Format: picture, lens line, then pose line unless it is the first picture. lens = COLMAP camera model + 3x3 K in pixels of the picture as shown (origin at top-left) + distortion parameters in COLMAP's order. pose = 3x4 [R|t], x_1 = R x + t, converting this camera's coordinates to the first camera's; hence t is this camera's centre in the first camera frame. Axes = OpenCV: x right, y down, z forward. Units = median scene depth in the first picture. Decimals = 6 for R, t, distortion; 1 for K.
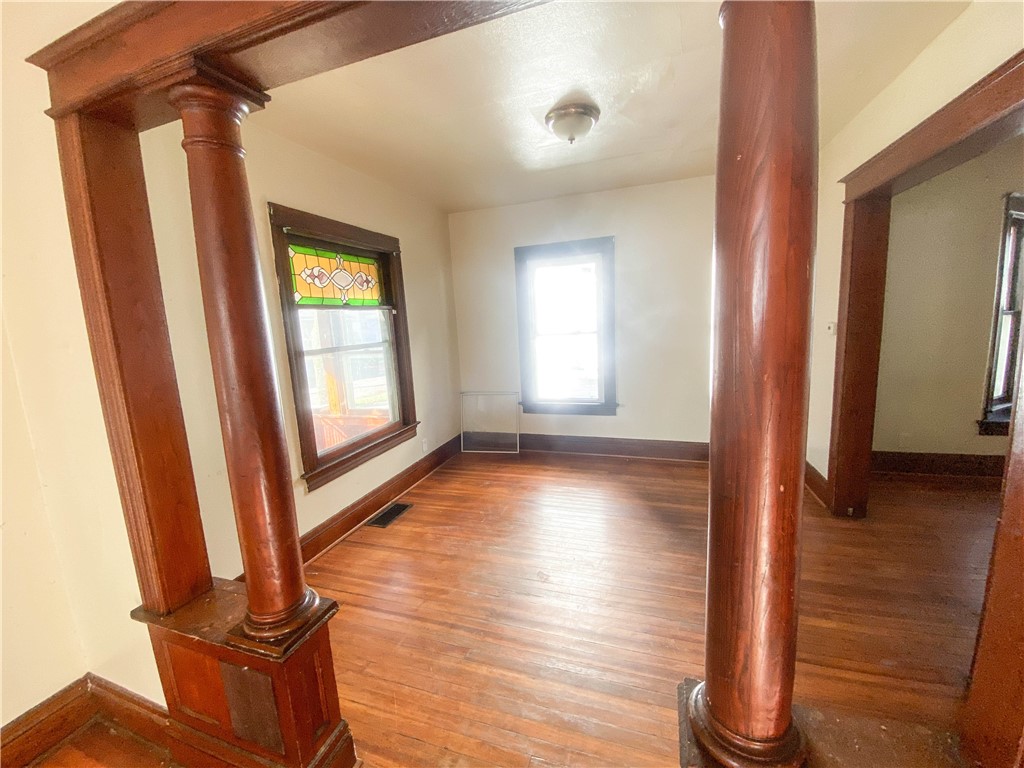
lens RADIAL K [[399.6, 0, 512.0], [0, 399.6, 384.0], [0, 0, 1]] dist [-0.014751, -0.000133]
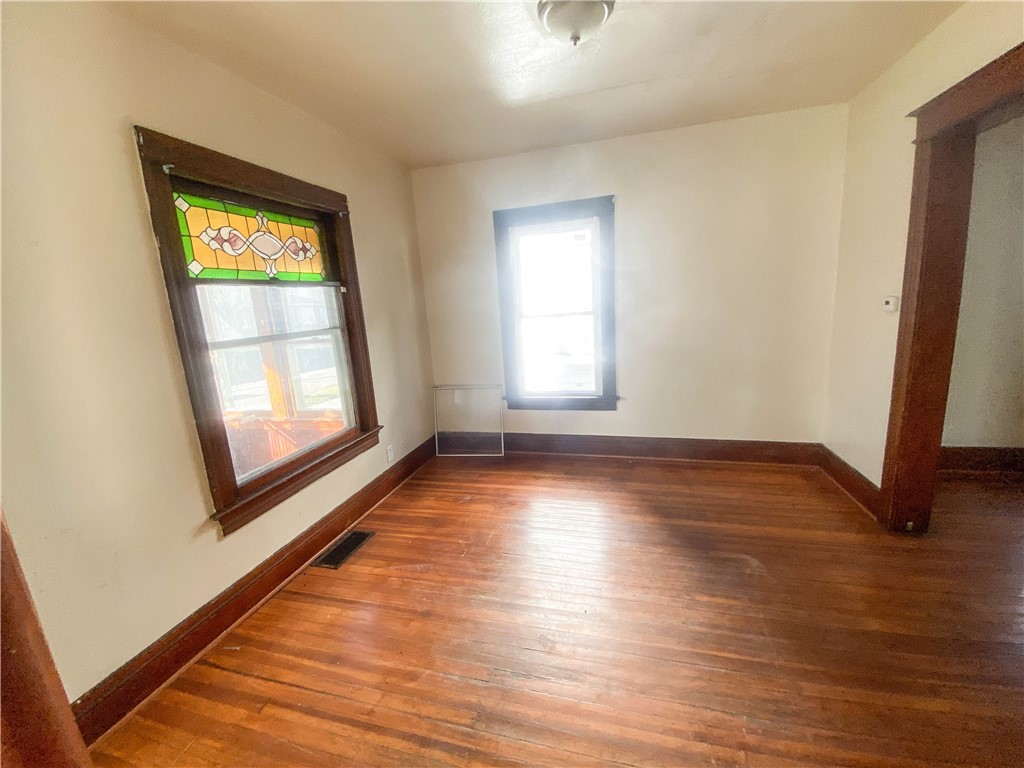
lens RADIAL K [[399.6, 0, 512.0], [0, 399.6, 384.0], [0, 0, 1]] dist [-0.014751, -0.000133]
pose [[0.998214, -0.022859, 0.055194, -0.012433], [0.020540, 0.998897, 0.042232, -0.023836], [-0.056099, -0.041022, 0.997582, 0.212376]]
